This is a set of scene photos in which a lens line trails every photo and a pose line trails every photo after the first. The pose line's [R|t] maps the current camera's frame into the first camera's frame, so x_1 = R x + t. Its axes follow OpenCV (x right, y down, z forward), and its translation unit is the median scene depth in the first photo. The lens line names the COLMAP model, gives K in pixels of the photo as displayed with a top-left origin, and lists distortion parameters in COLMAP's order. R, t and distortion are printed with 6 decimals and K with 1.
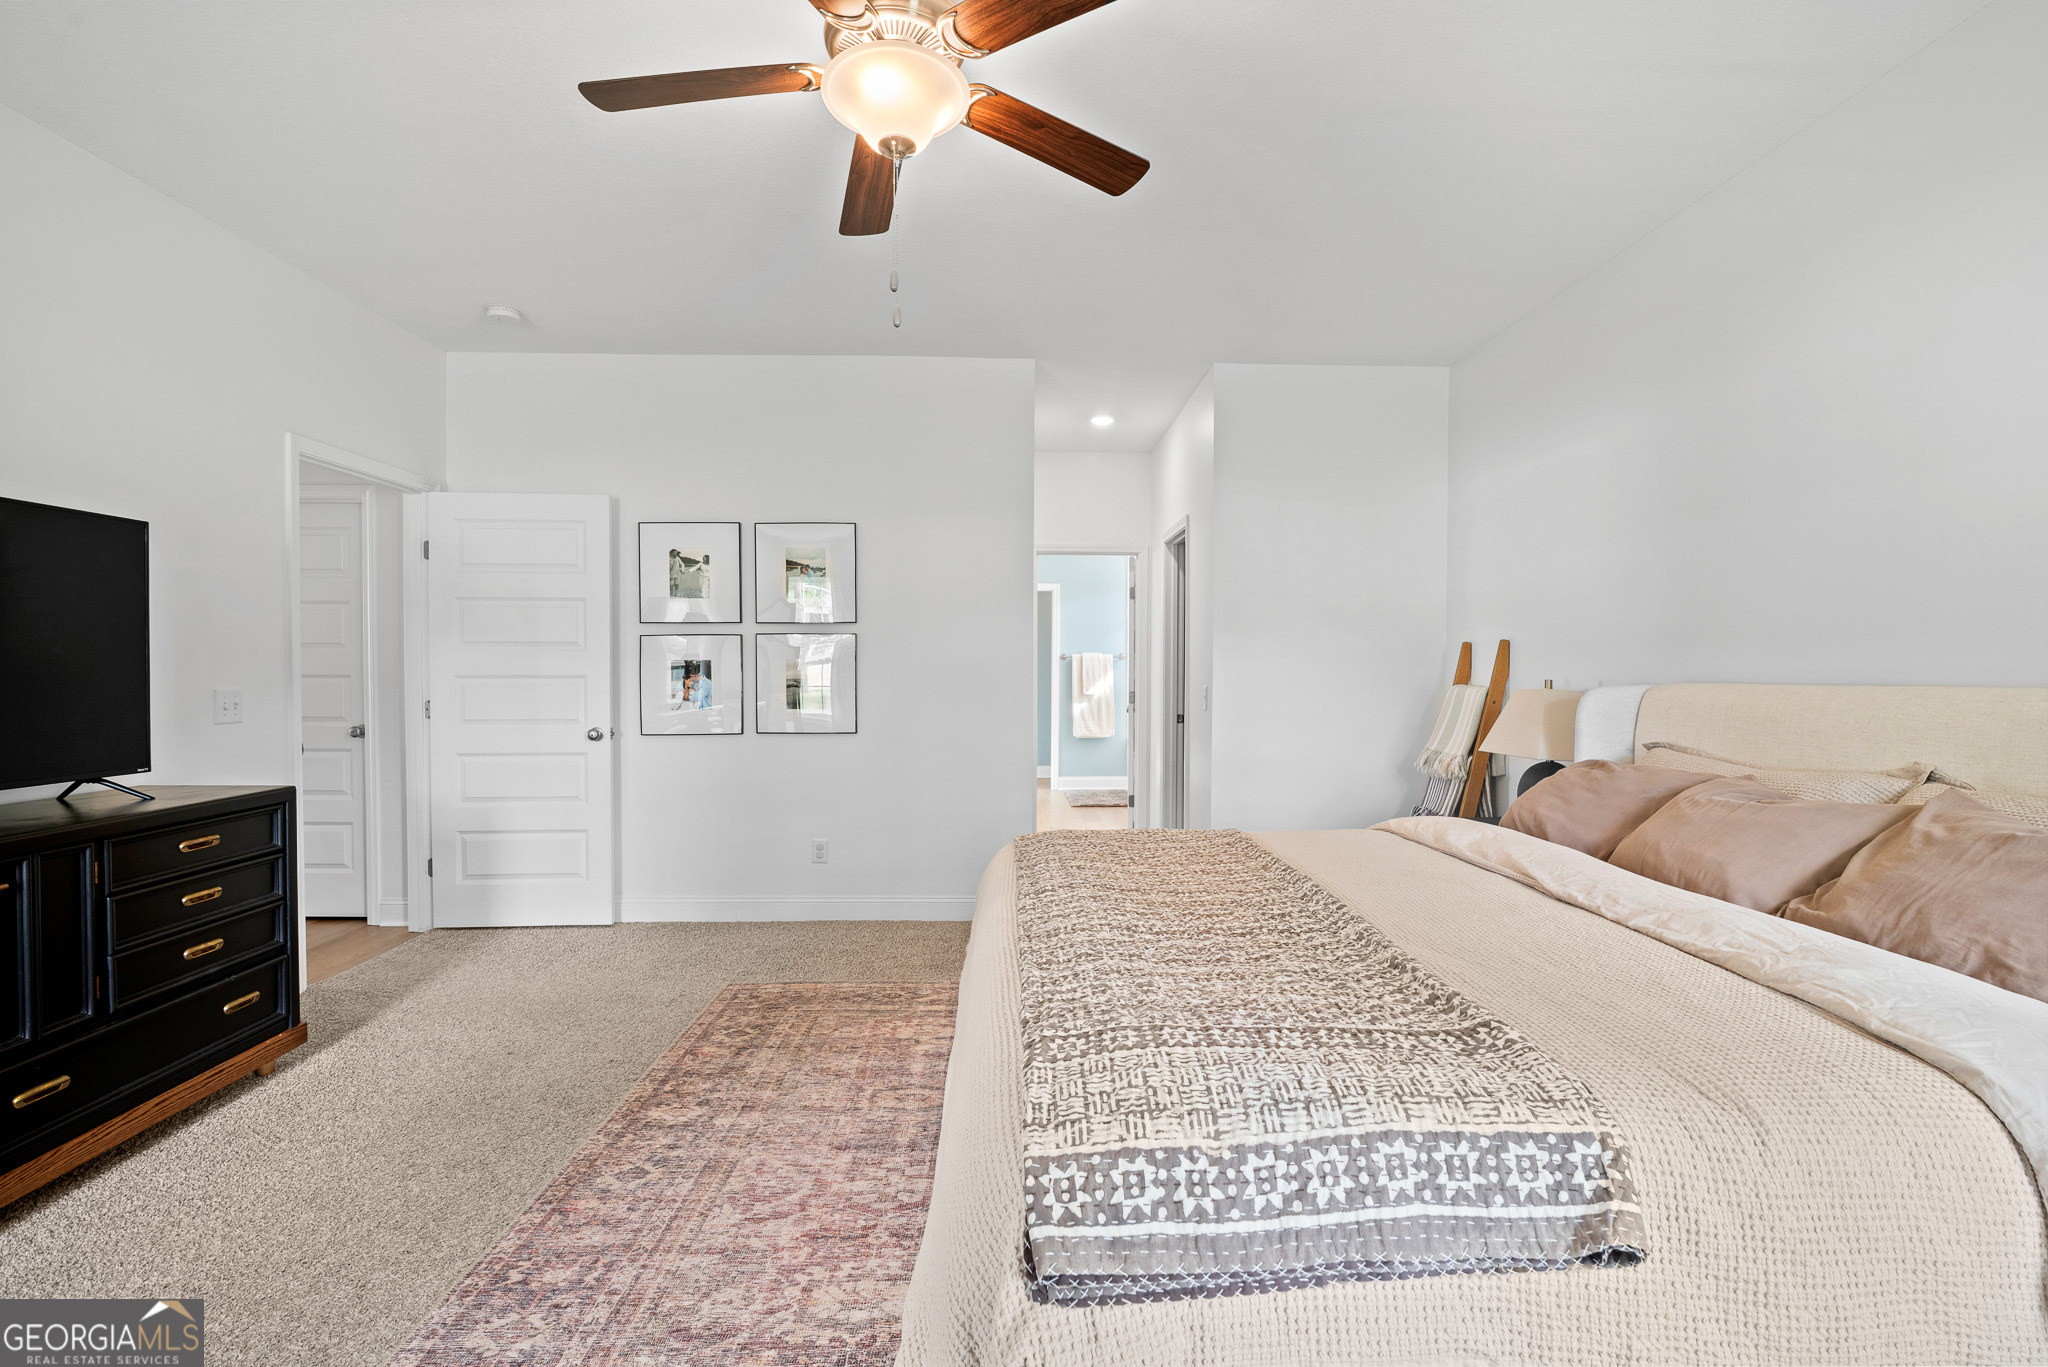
lens RADIAL K [[936.8, 0, 1027.5], [0, 936.8, 687.9], [0, 0, 1]] dist [-0.022271, -0.000261]
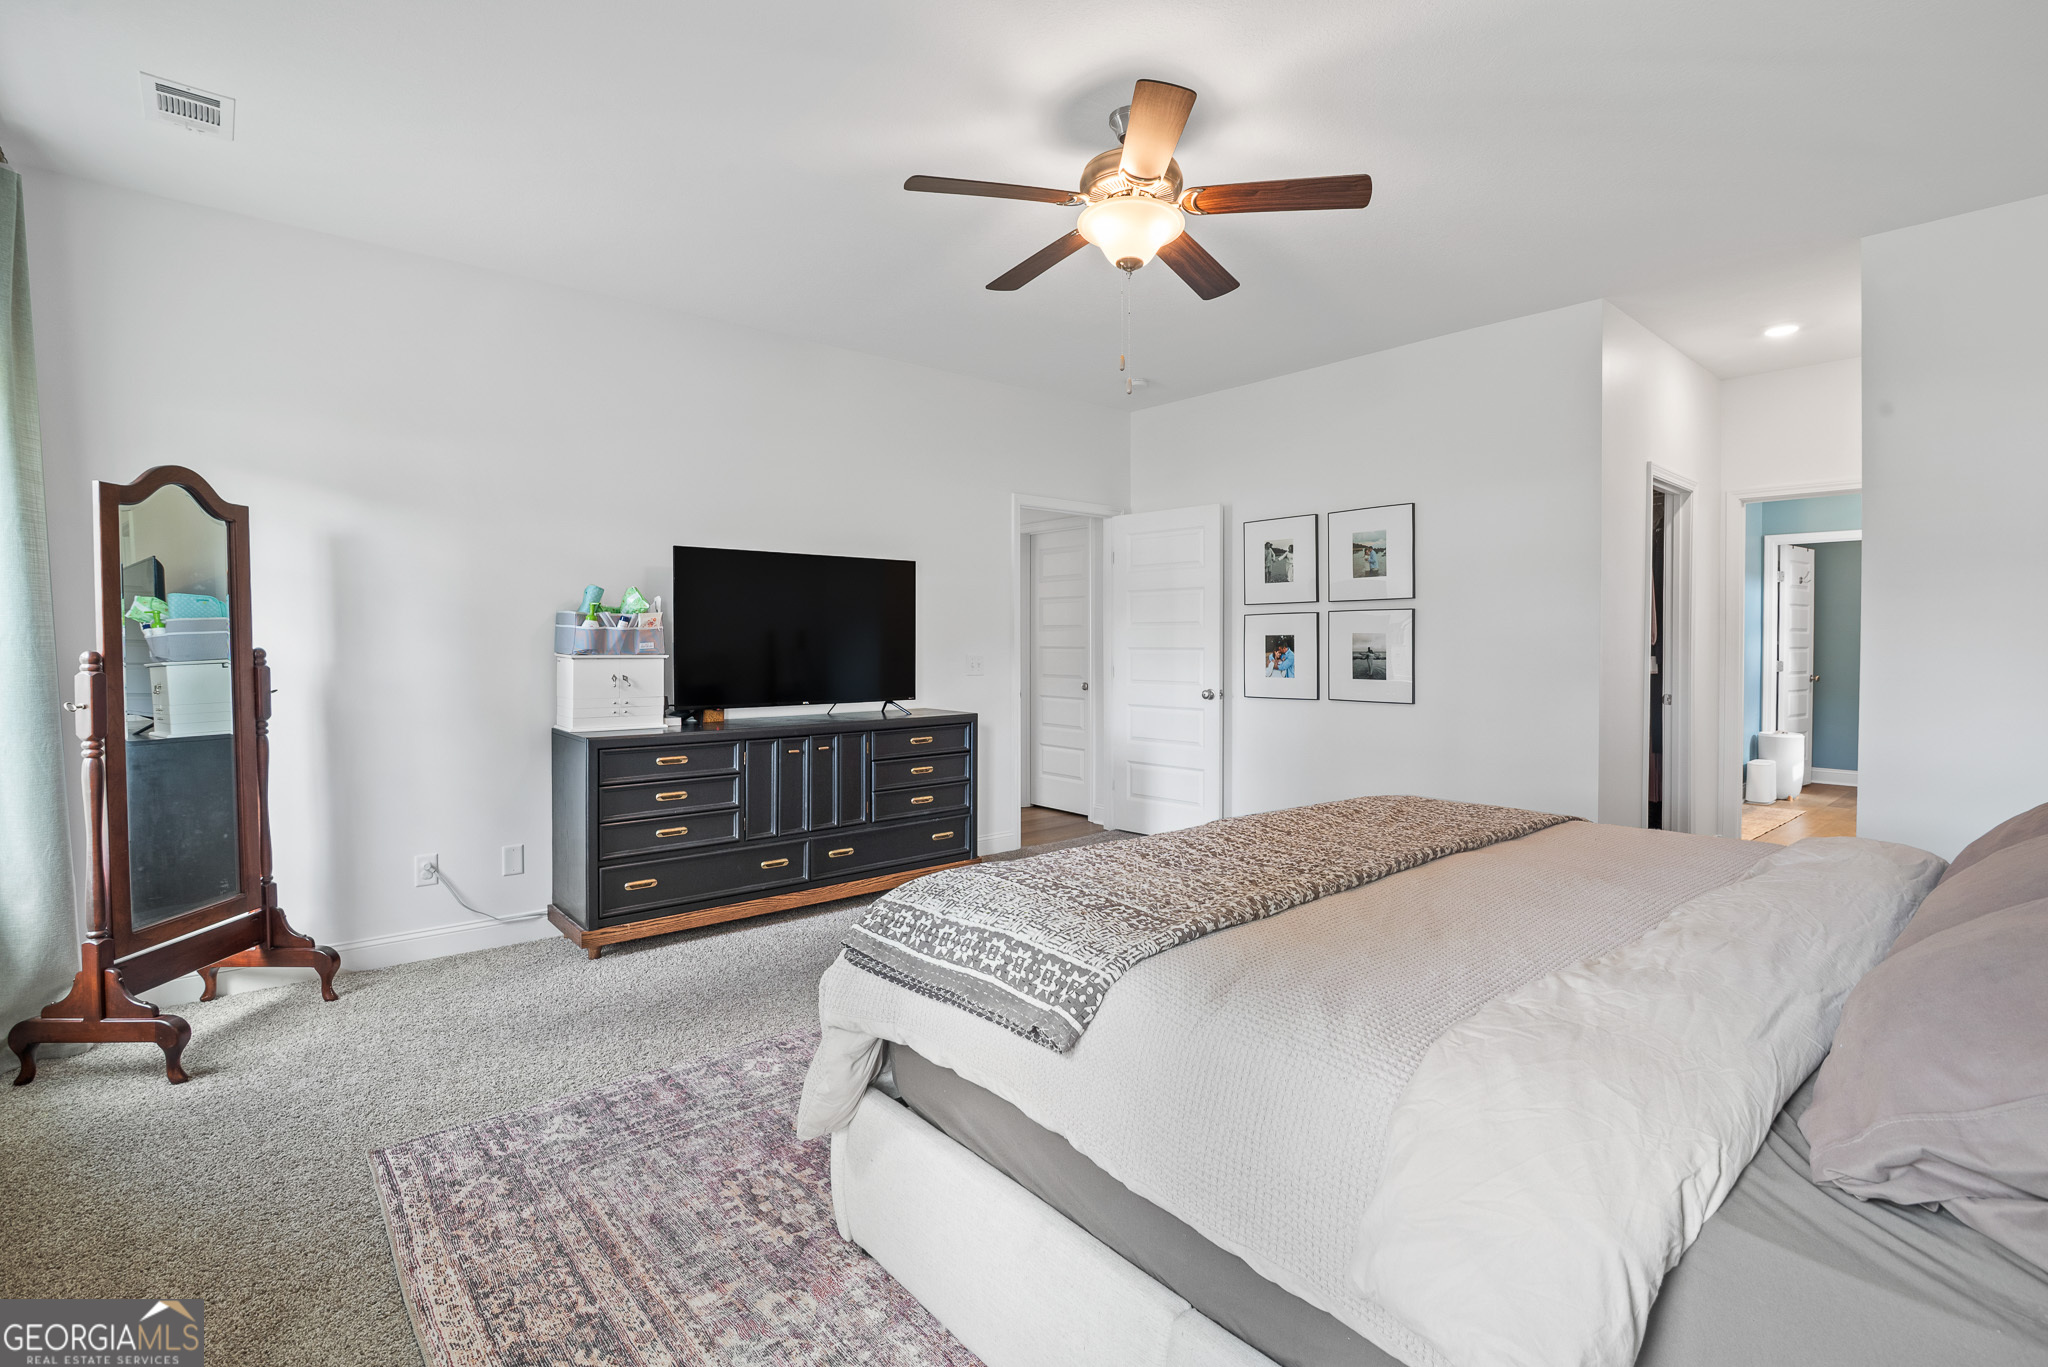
lens RADIAL K [[945.8, 0, 1031.9], [0, 945.8, 676.5], [0, 0, 1]] dist [-0.022819, 0.000642]
pose [[0.627177, 0.026022, -0.778442, 0.589151], [-0.015322, 0.999661, 0.021073, 0.003095], [0.778726, -0.001290, 0.627362, 0.013664]]
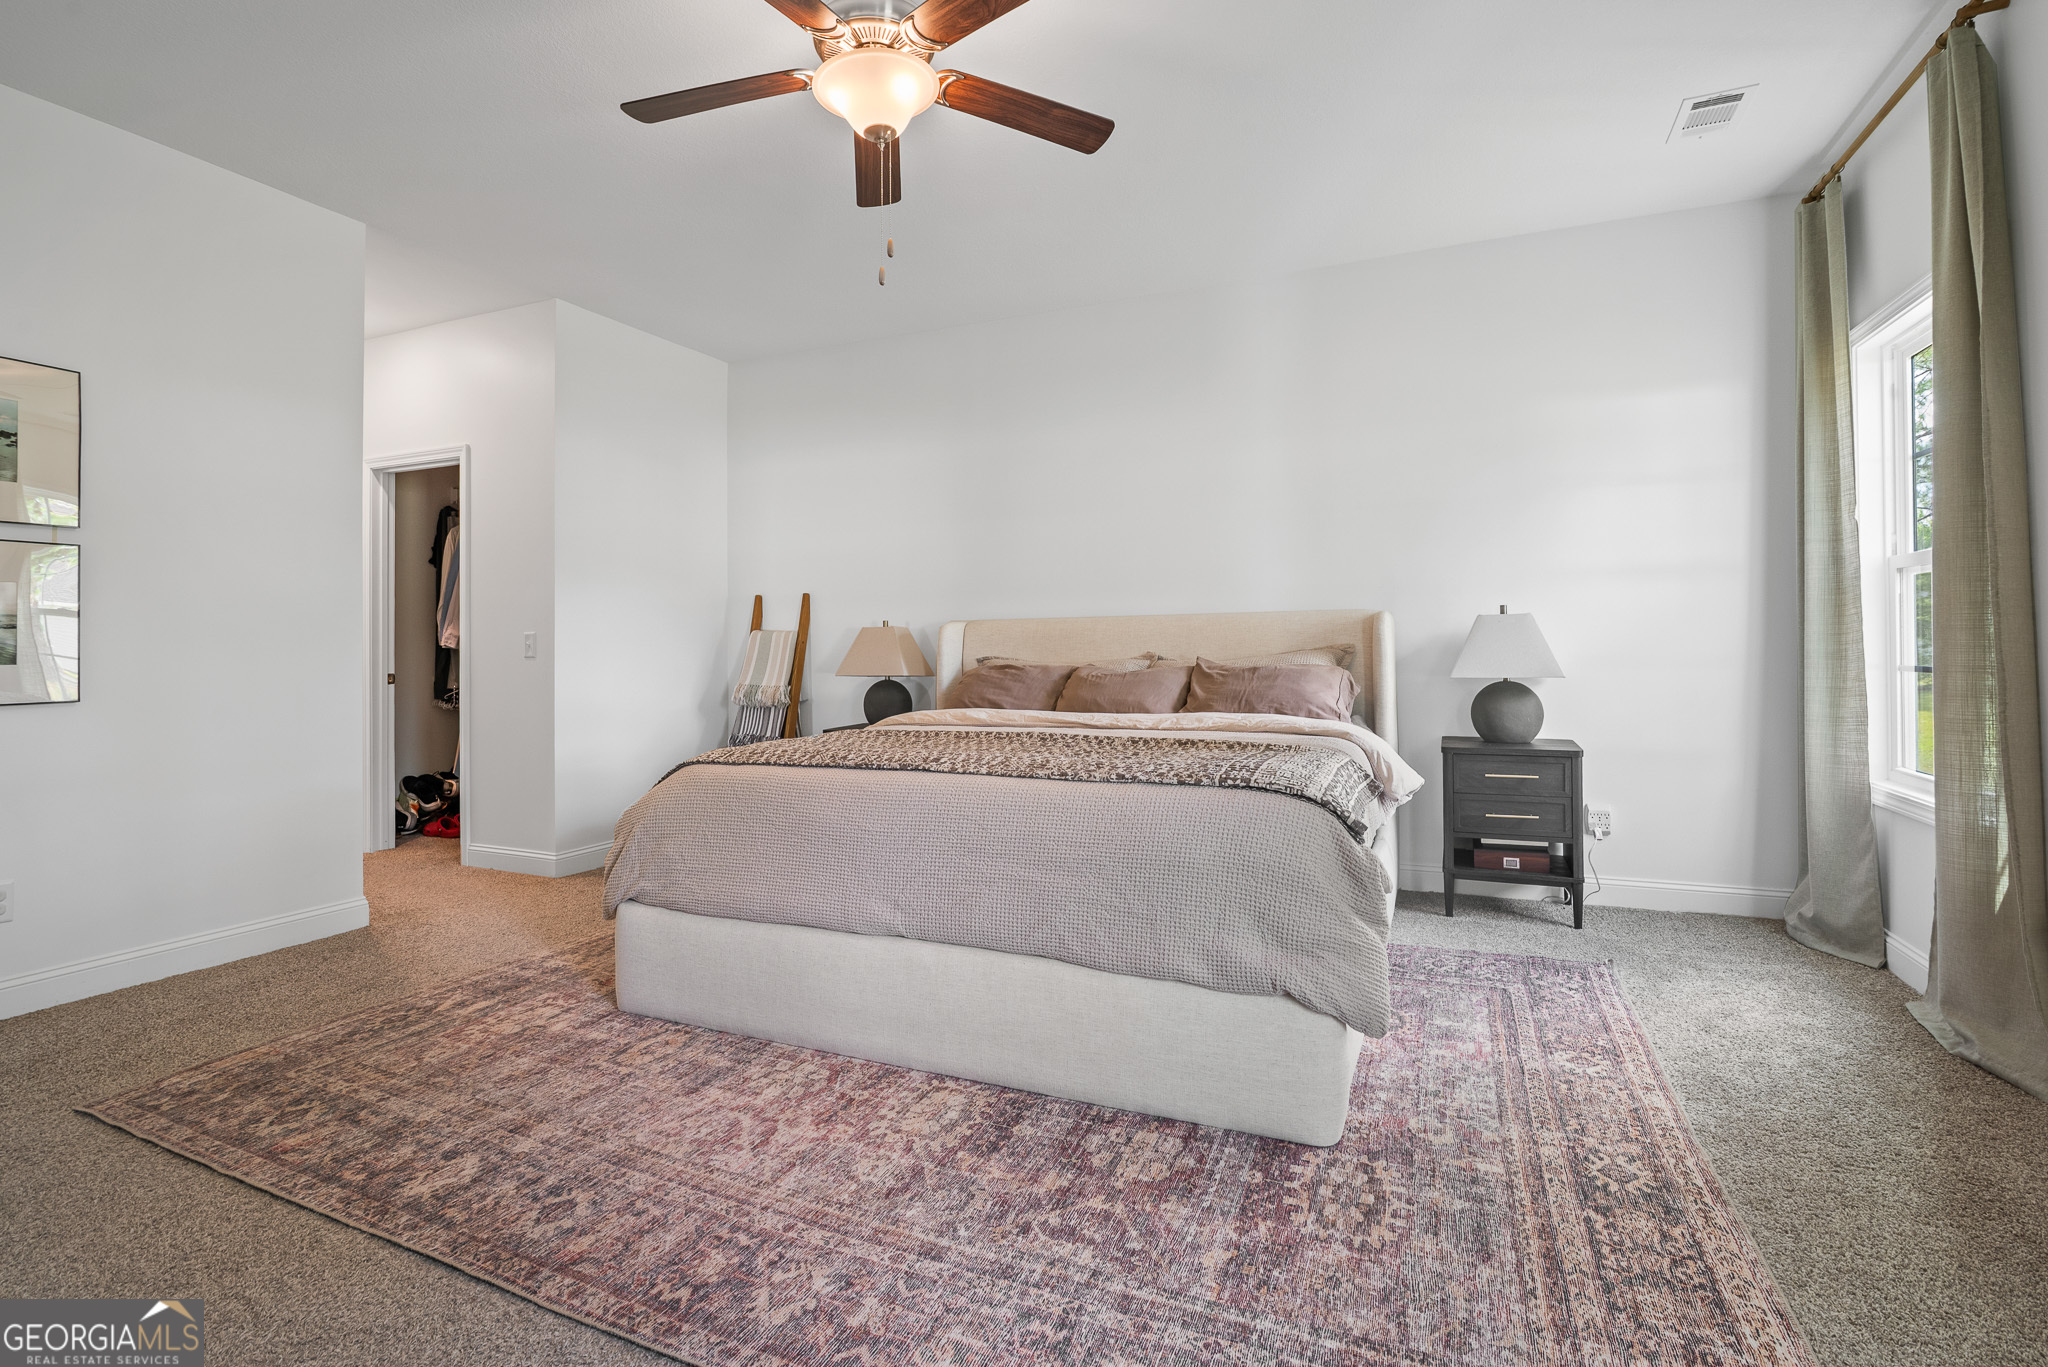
lens RADIAL K [[985.3, 0, 1017.7], [0, 985.3, 628.3], [0, 0, 1]] dist [-0.010631, -0.000160]
pose [[0.428469, 0.010019, 0.903501, -0.804798], [0.027843, 0.999317, -0.024285, 0.052043], [-0.903127, 0.035561, 0.427898, 0.223081]]
